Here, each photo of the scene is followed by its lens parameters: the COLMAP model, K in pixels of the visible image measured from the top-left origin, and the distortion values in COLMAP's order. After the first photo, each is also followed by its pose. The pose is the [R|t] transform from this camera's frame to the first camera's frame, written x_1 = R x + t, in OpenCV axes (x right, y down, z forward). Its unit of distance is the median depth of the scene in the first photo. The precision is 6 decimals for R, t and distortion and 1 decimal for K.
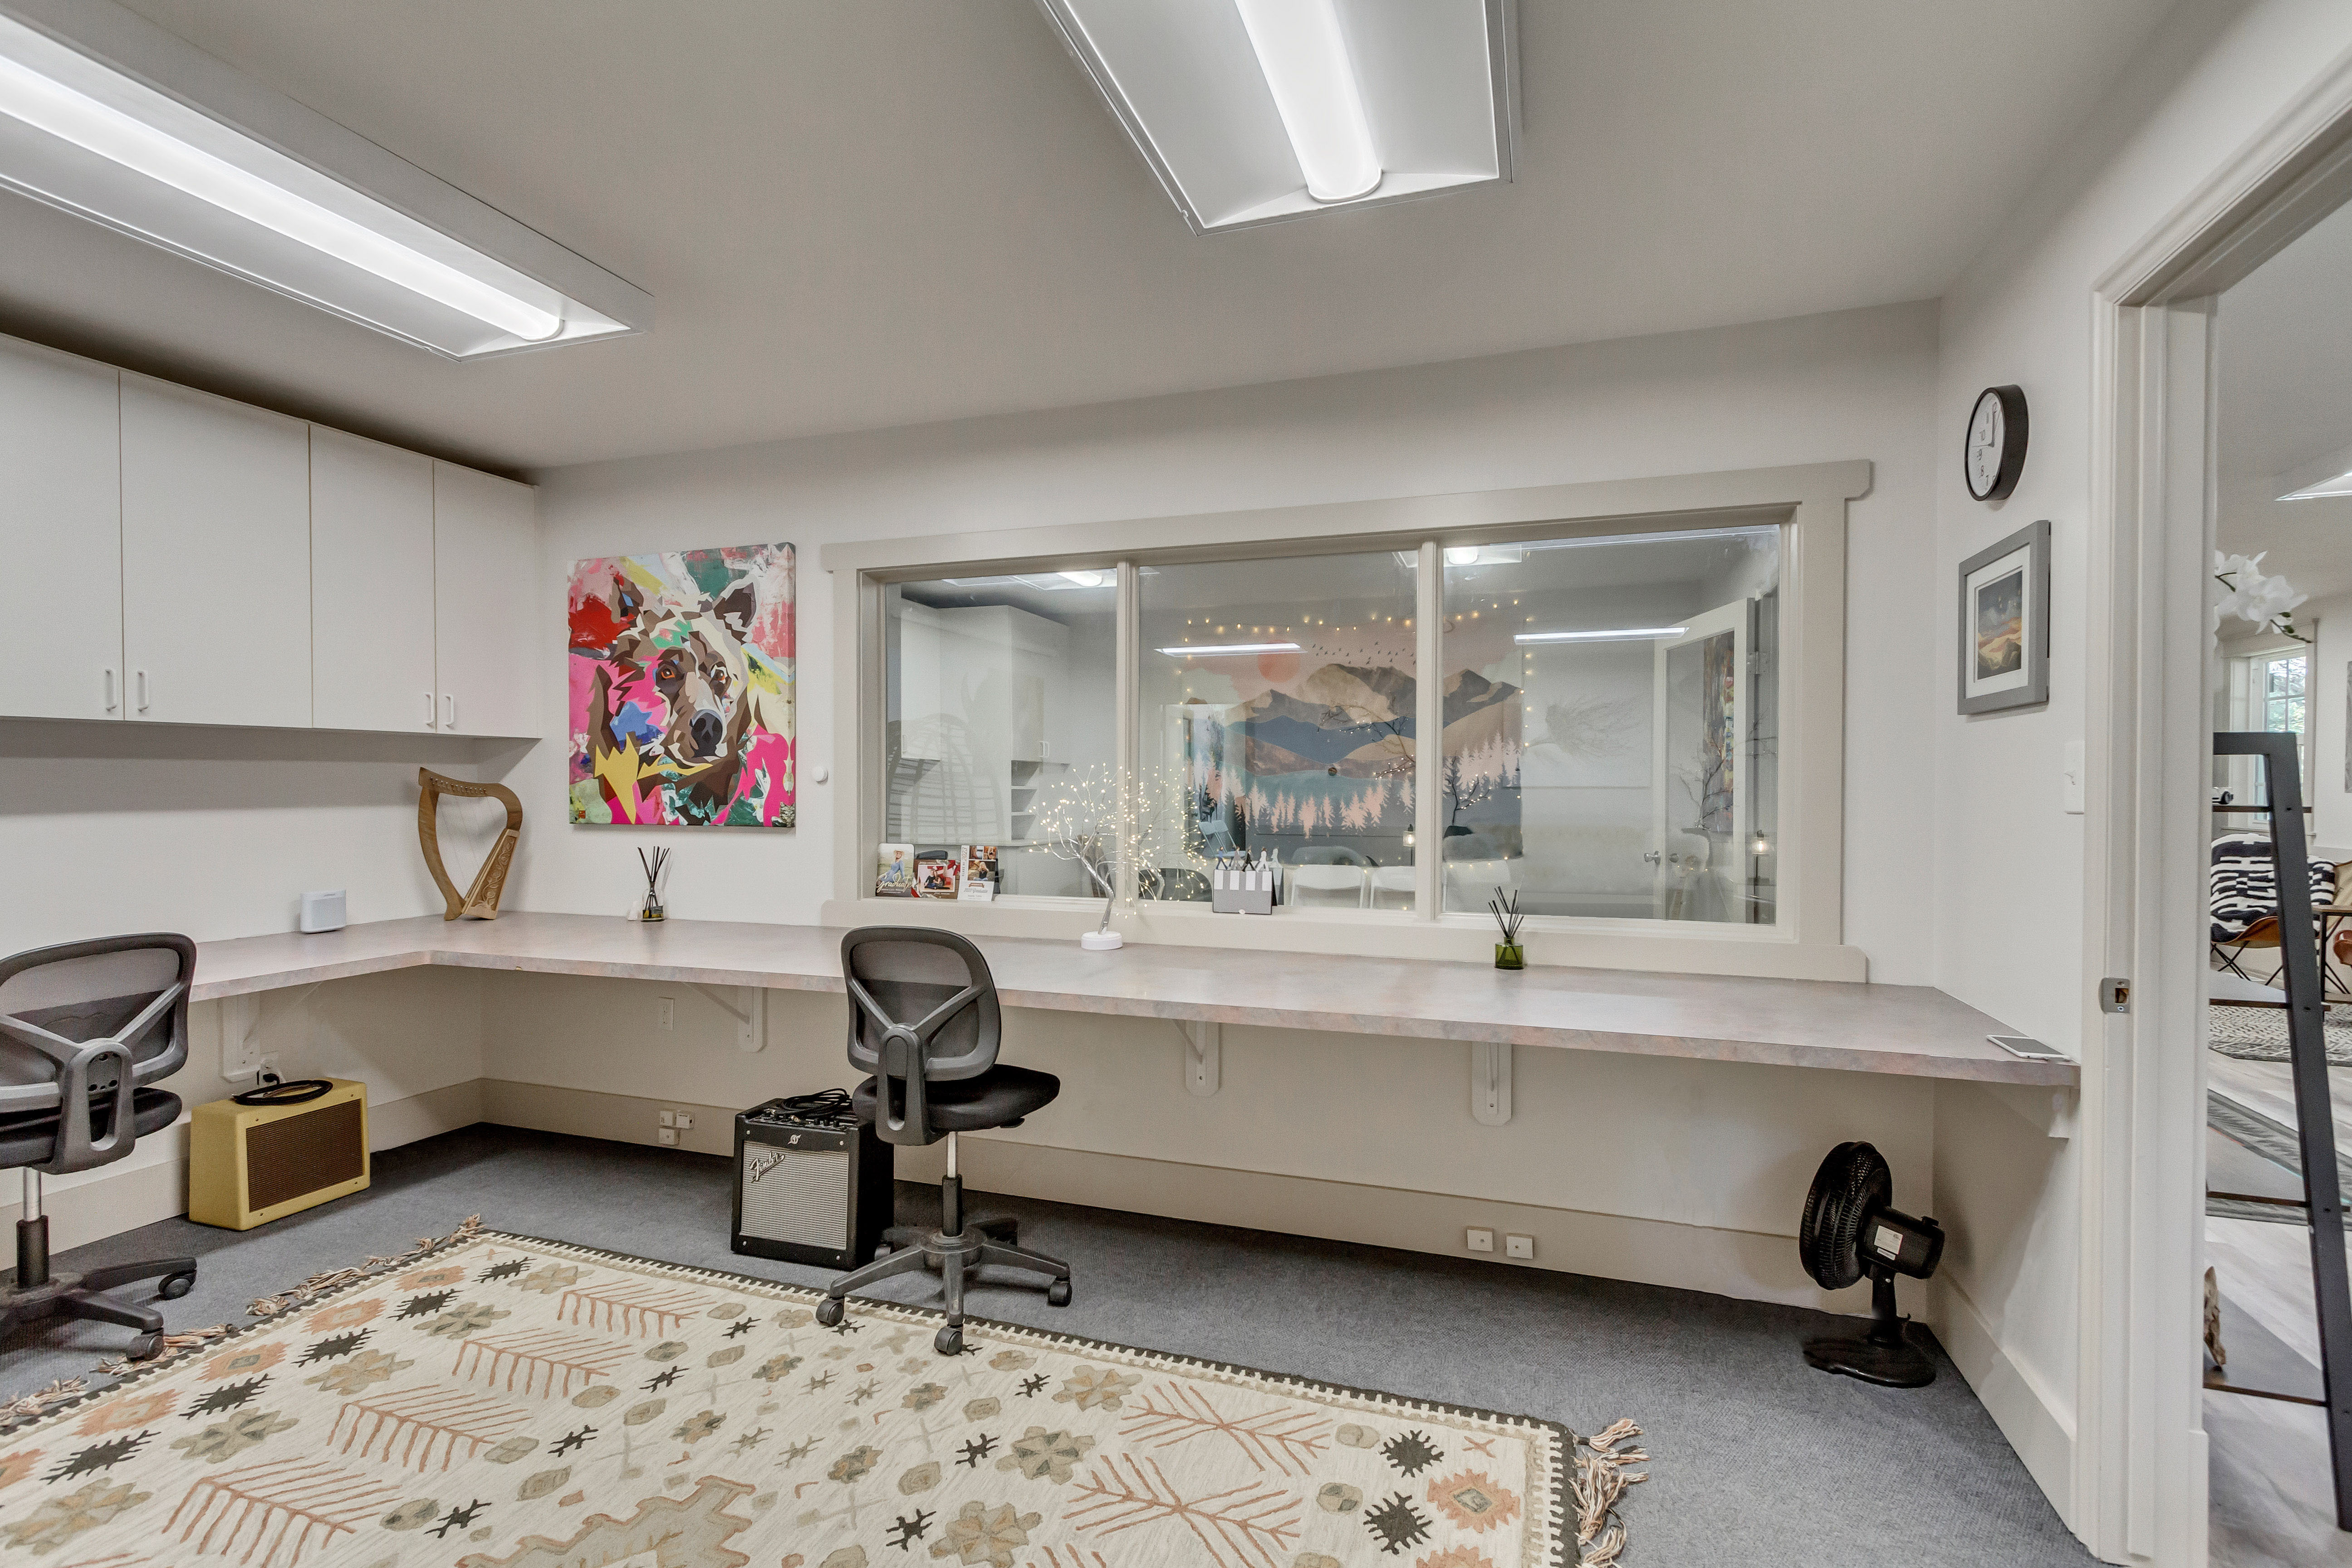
lens RADIAL K [[1077.8, 0, 1179.0], [0, 1077.8, 788.5], [0, 0, 1]] dist [0.054093, 0.000236]
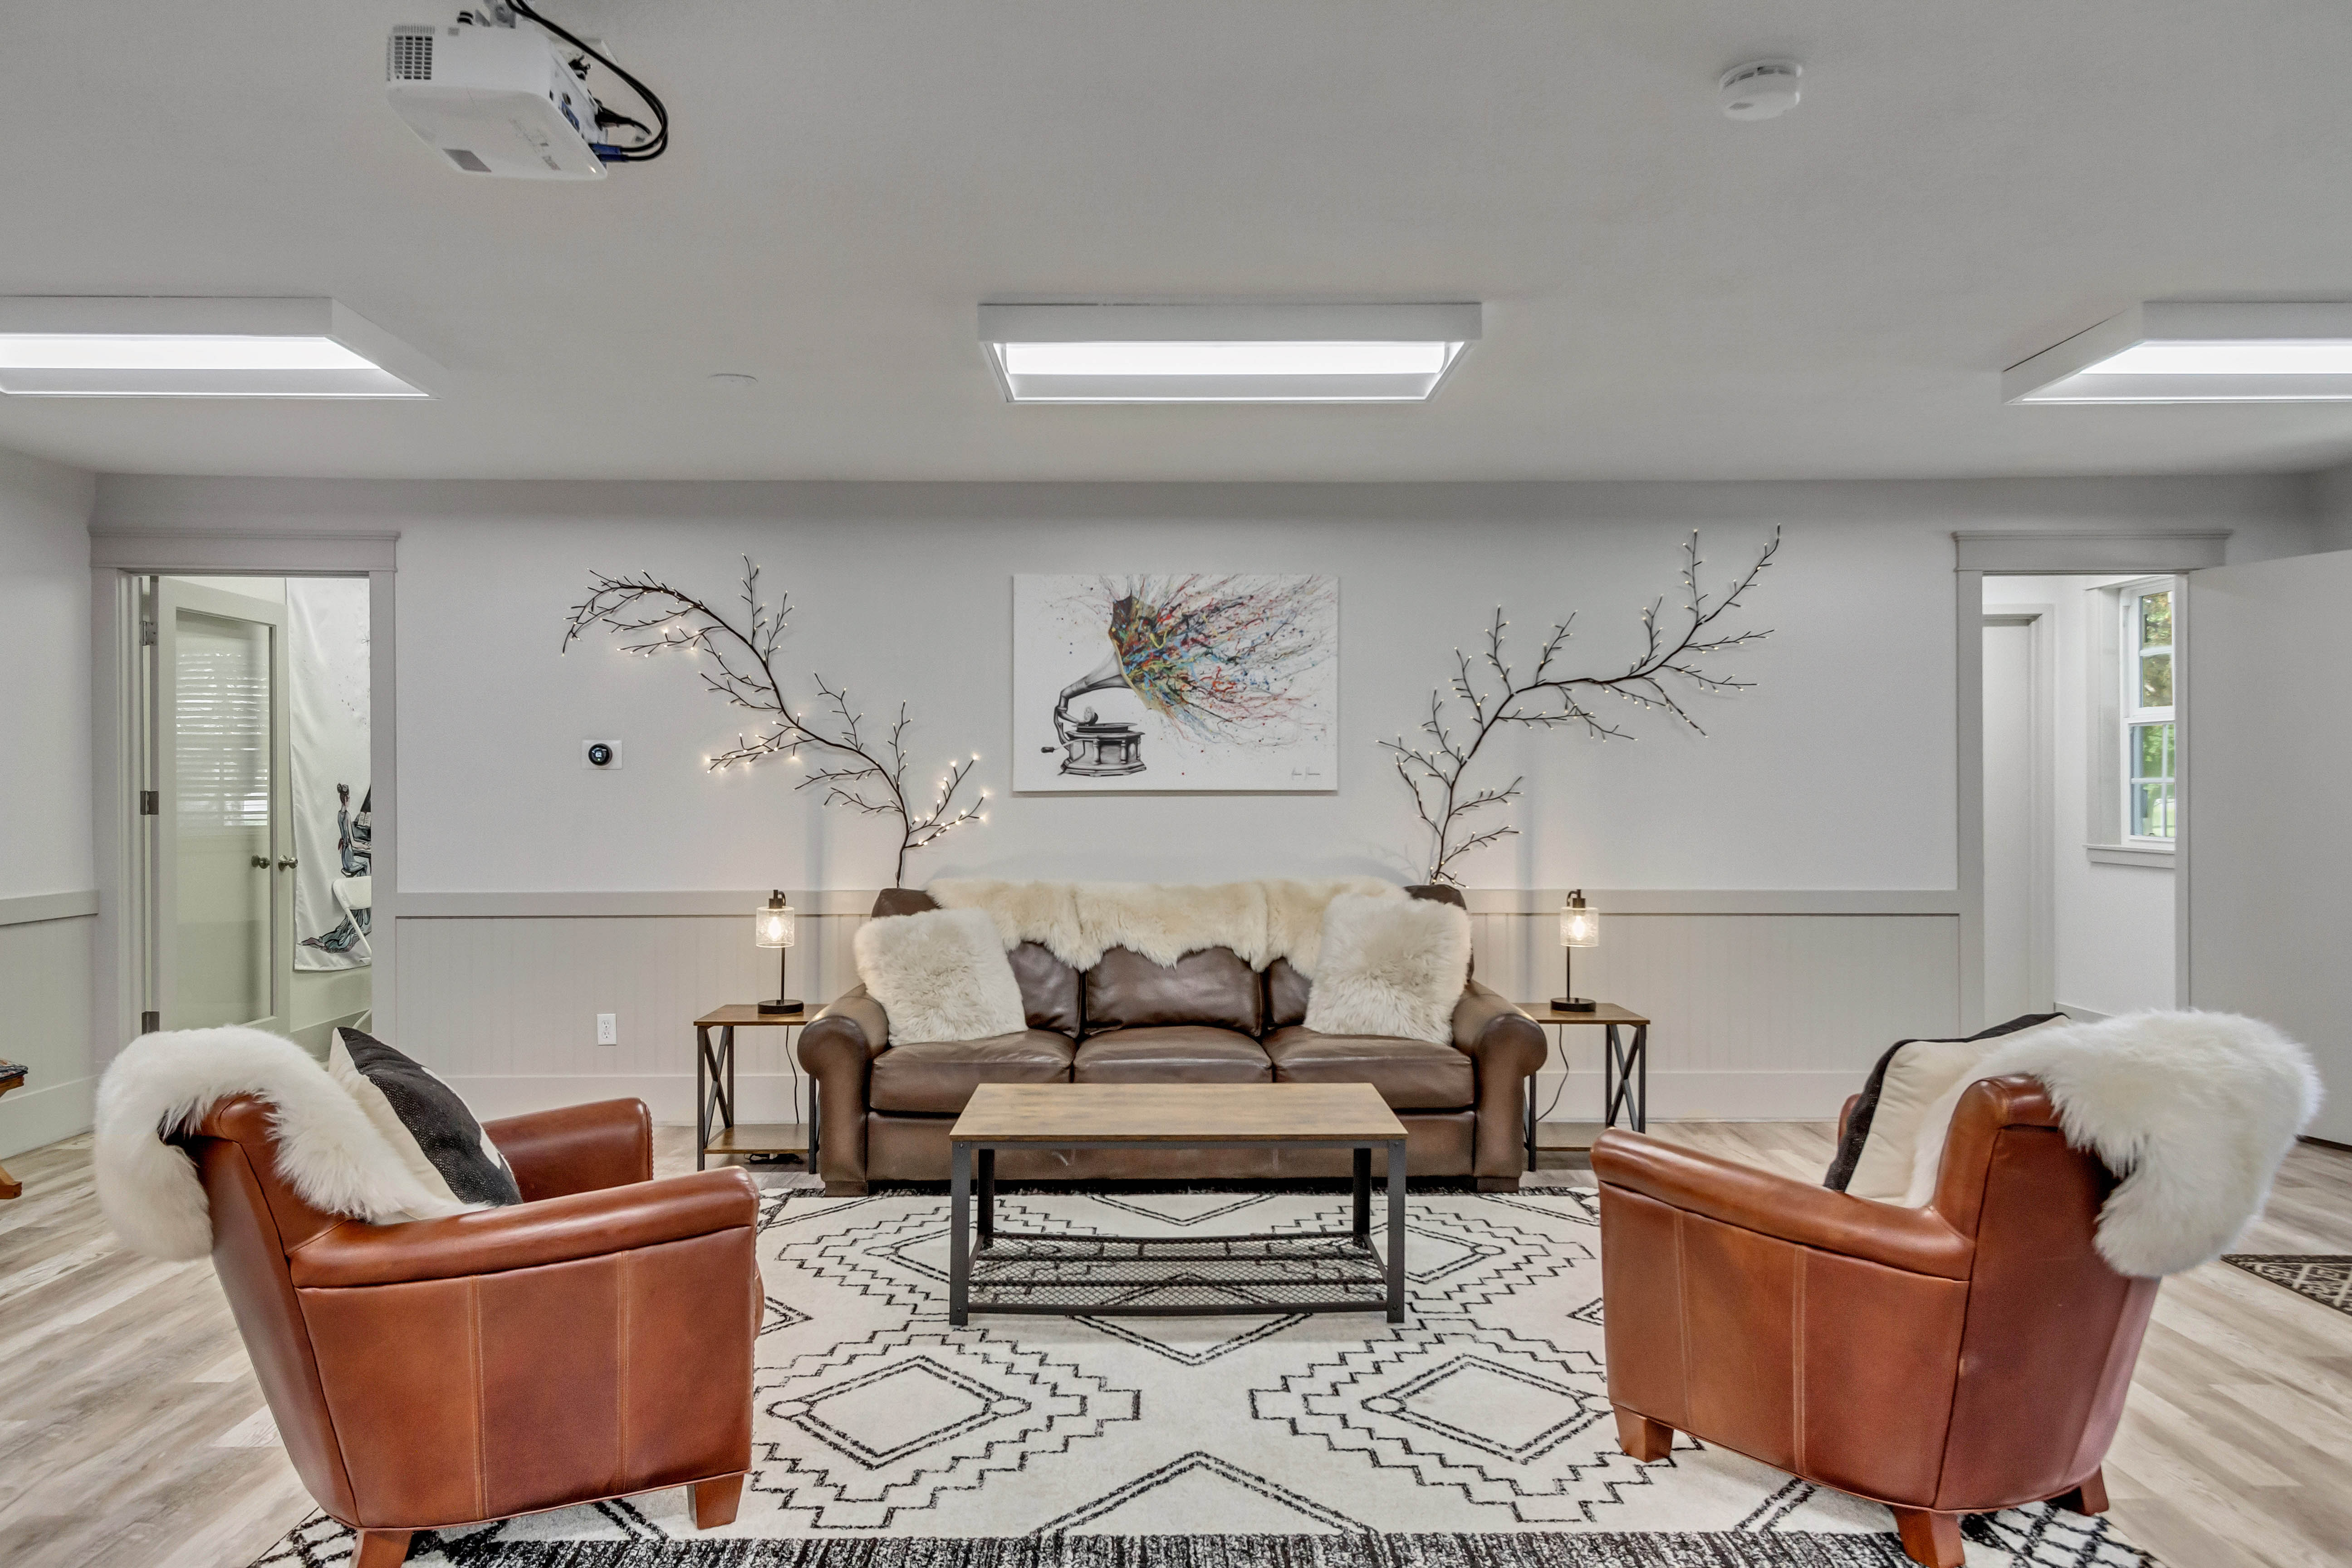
lens RADIAL K [[1488.6, 0, 1183.0], [0, 1488.6, 780.7], [0, 0, 1]] dist [0.030842, -0.001899]
pose [[0.946933, -0.003820, 0.321408, 0.180313], [0.005706, 0.999972, -0.004926, -0.002241], [-0.321380, 0.006498, 0.946928, 0.447867]]
